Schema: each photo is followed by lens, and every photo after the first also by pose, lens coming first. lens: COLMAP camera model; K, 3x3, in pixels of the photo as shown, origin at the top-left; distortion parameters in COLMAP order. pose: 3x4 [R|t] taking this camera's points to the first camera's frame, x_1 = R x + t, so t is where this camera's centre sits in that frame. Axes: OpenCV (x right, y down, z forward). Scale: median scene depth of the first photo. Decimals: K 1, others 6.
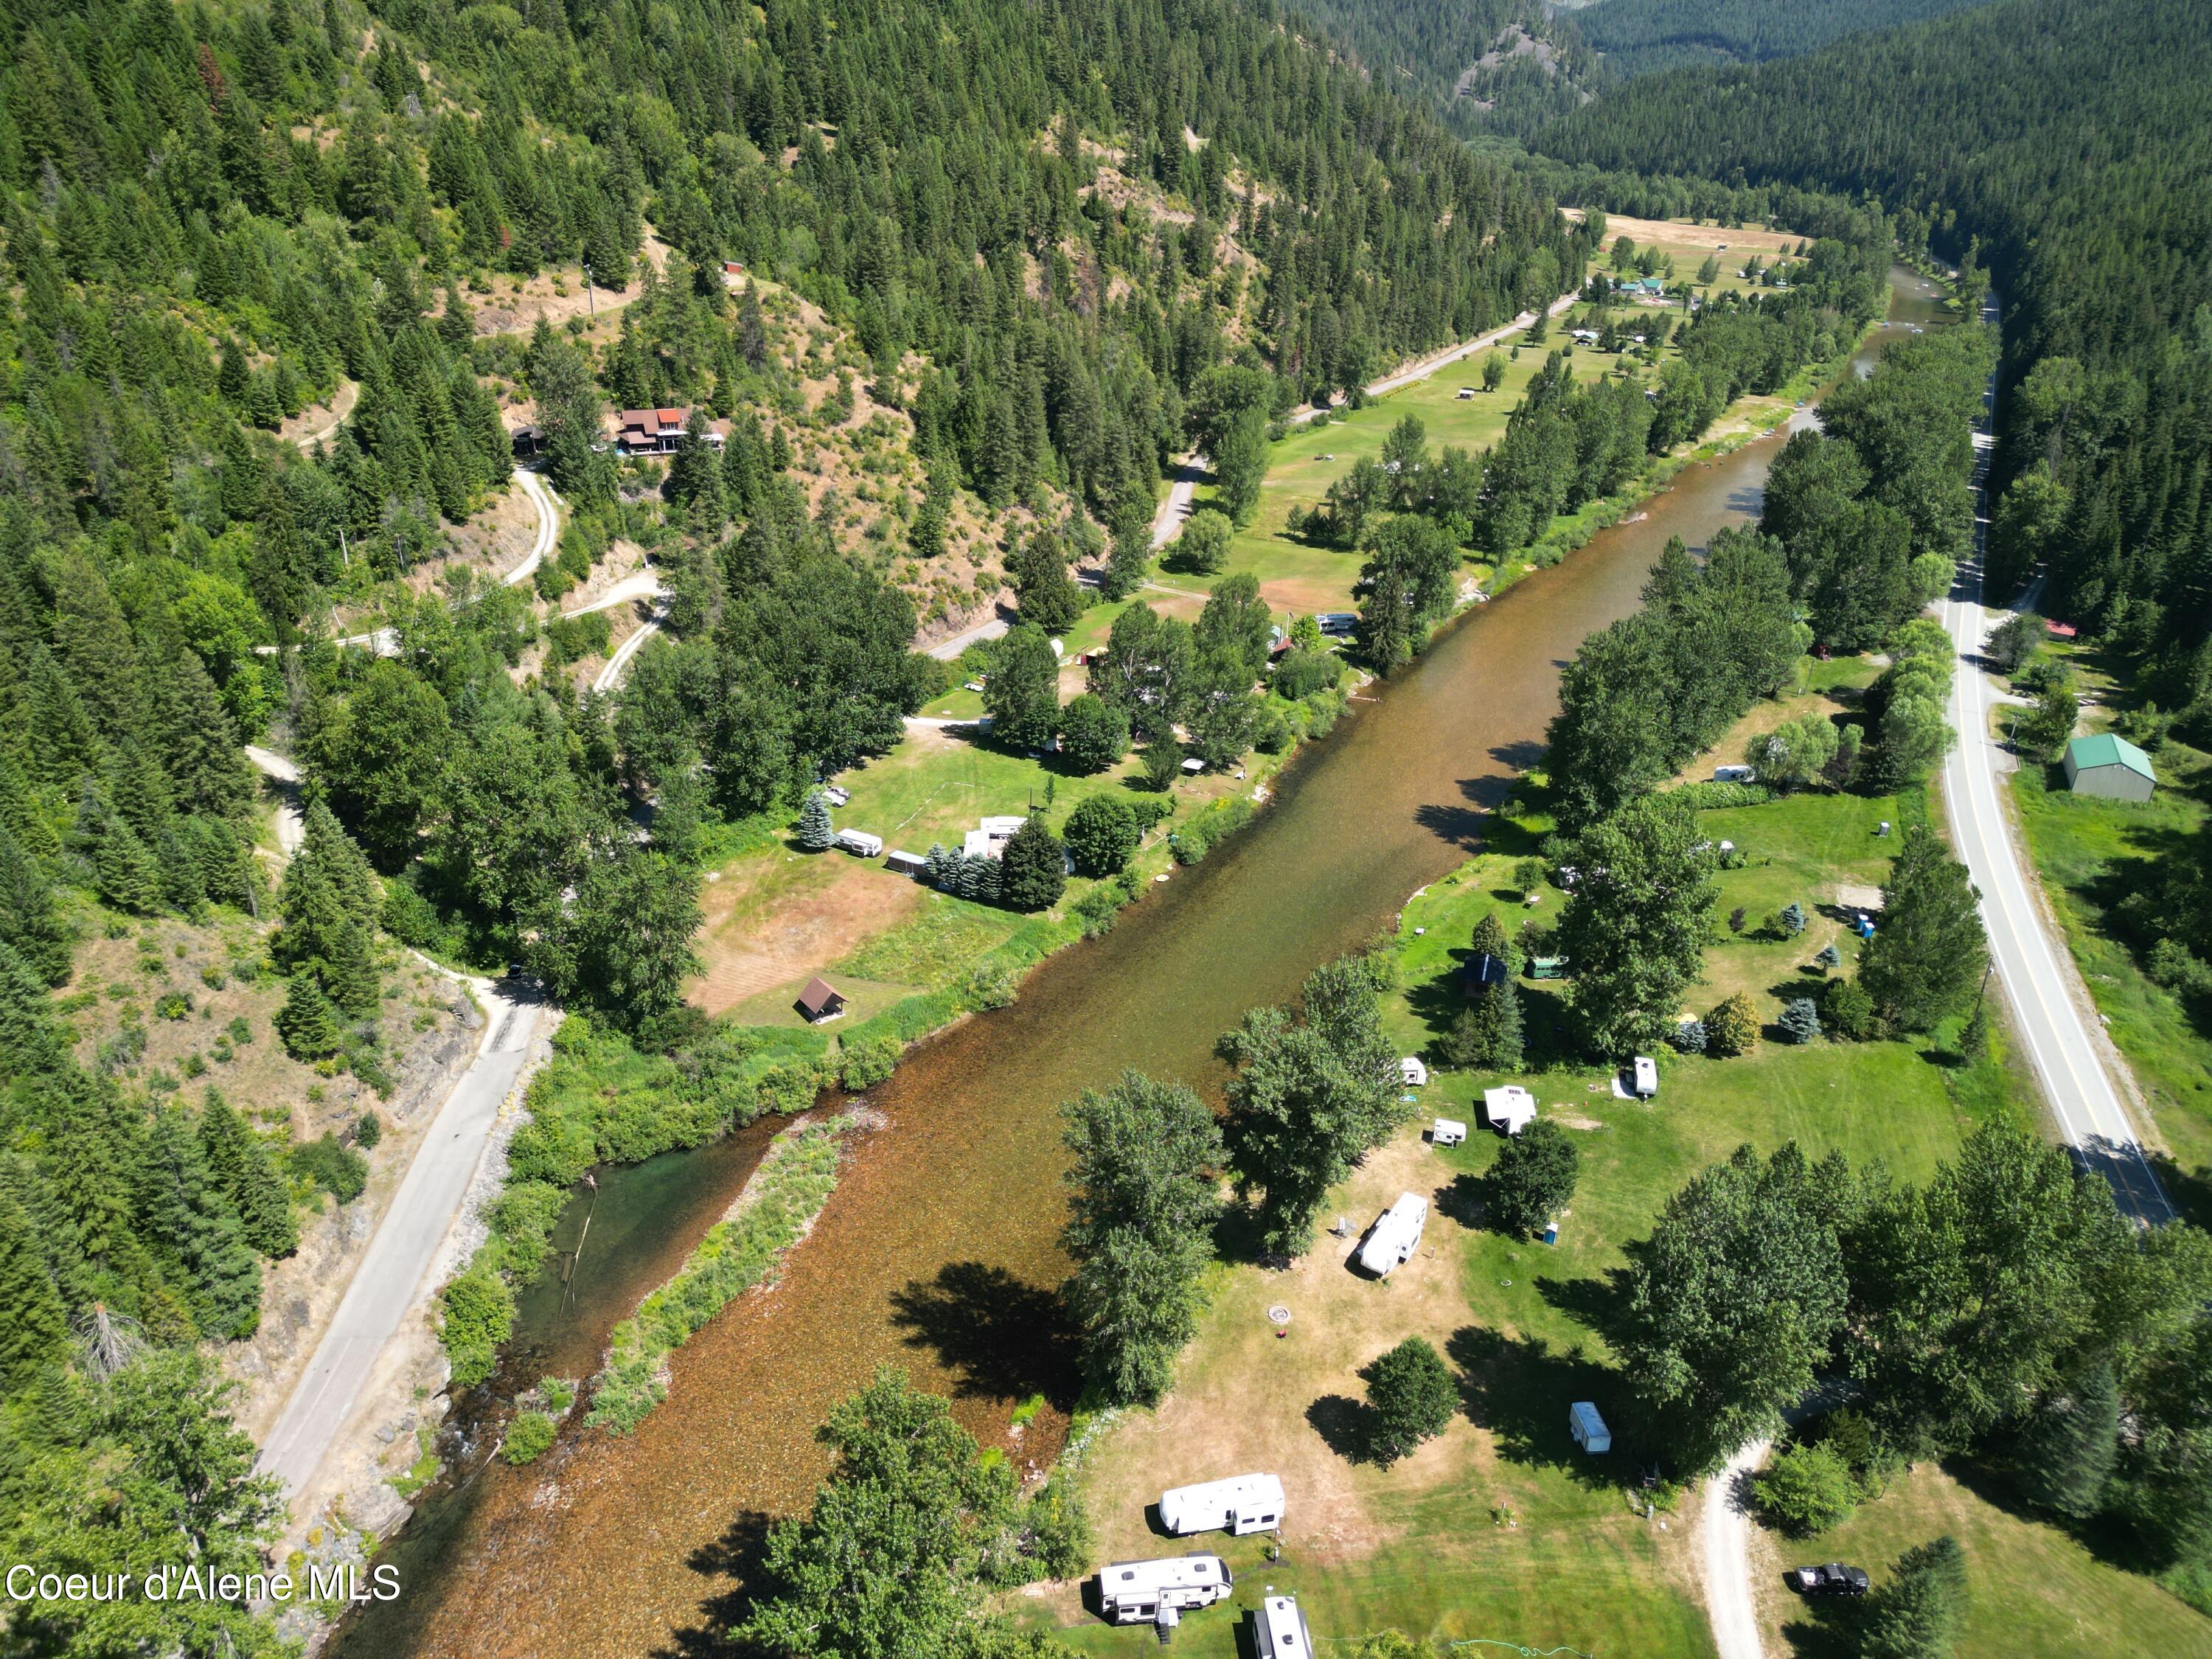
lens RADIAL K [[1548.2, 0, 1106.6], [0, 1548.2, 829.4], [0, 0, 1]] dist [0.042593, -0.037279]
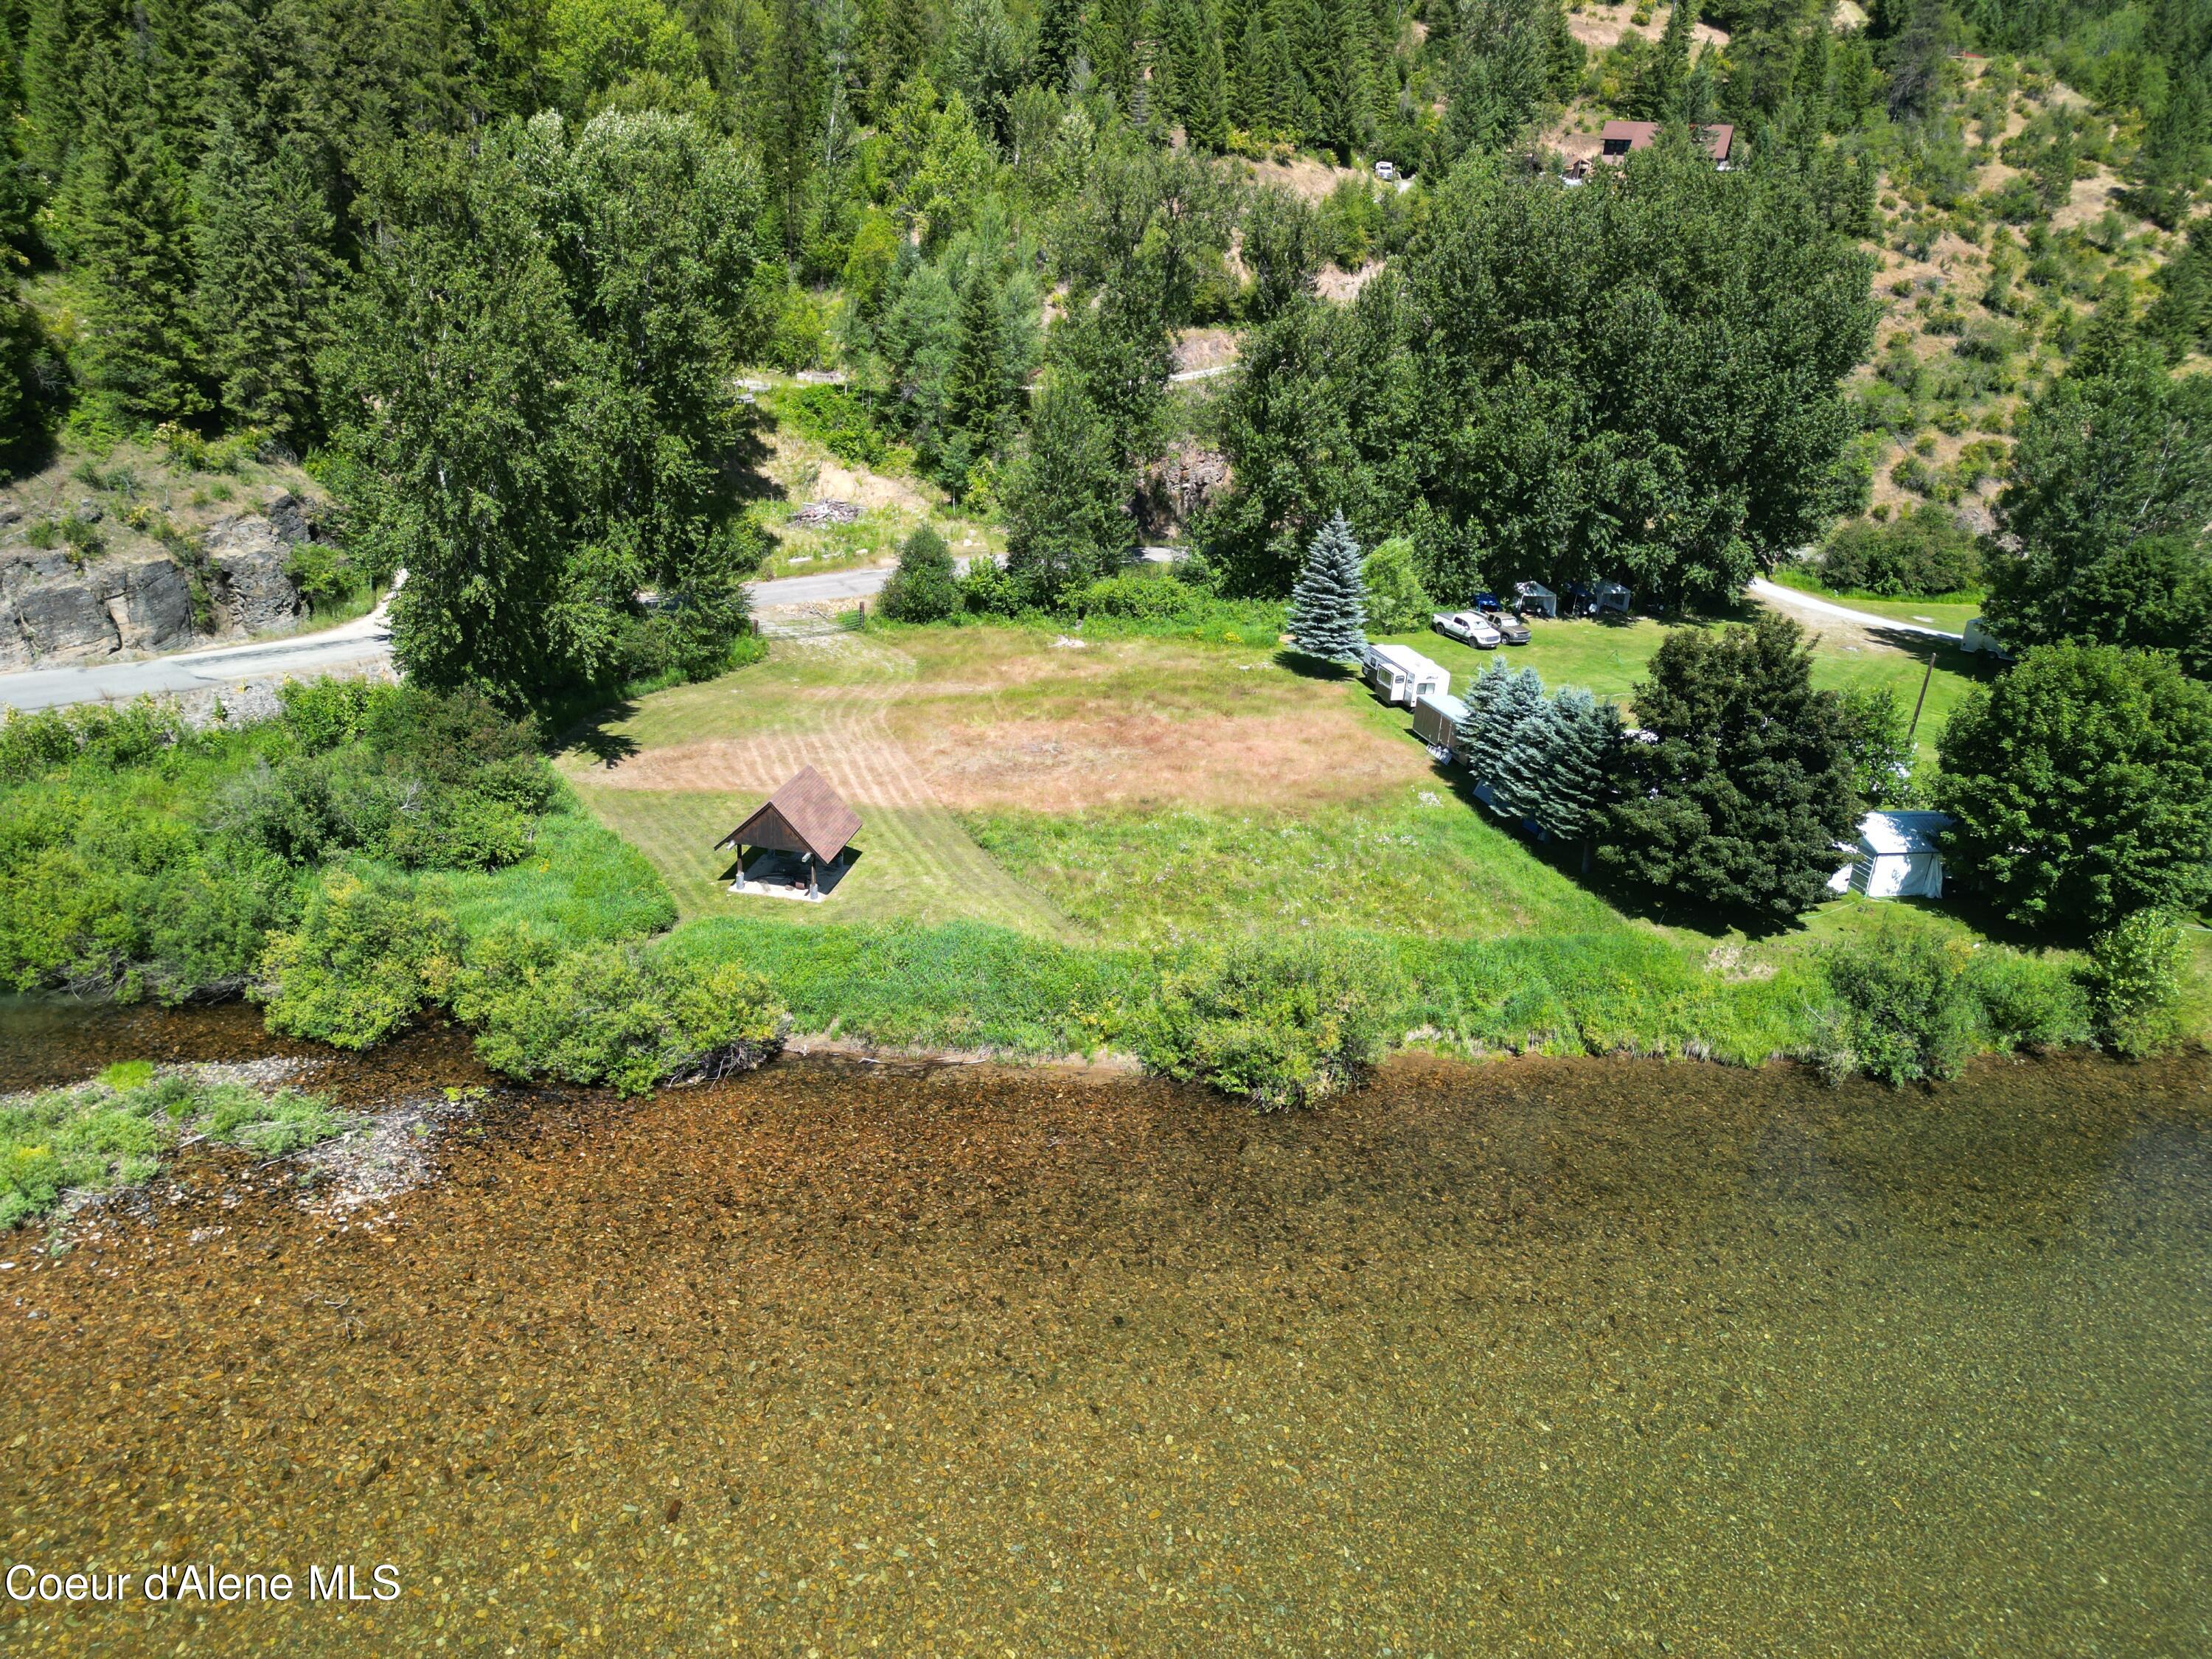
lens RADIAL K [[1548.2, 0, 1105.6], [0, 1548.2, 827.5], [0, 0, 1]] dist [0.042593, -0.037279]
pose [[0.676714, 0.277128, -0.682098, 0.076228], [-0.358750, 0.933145, 0.023208, 0.067718], [0.642928, 0.228997, 0.730892, 0.712725]]
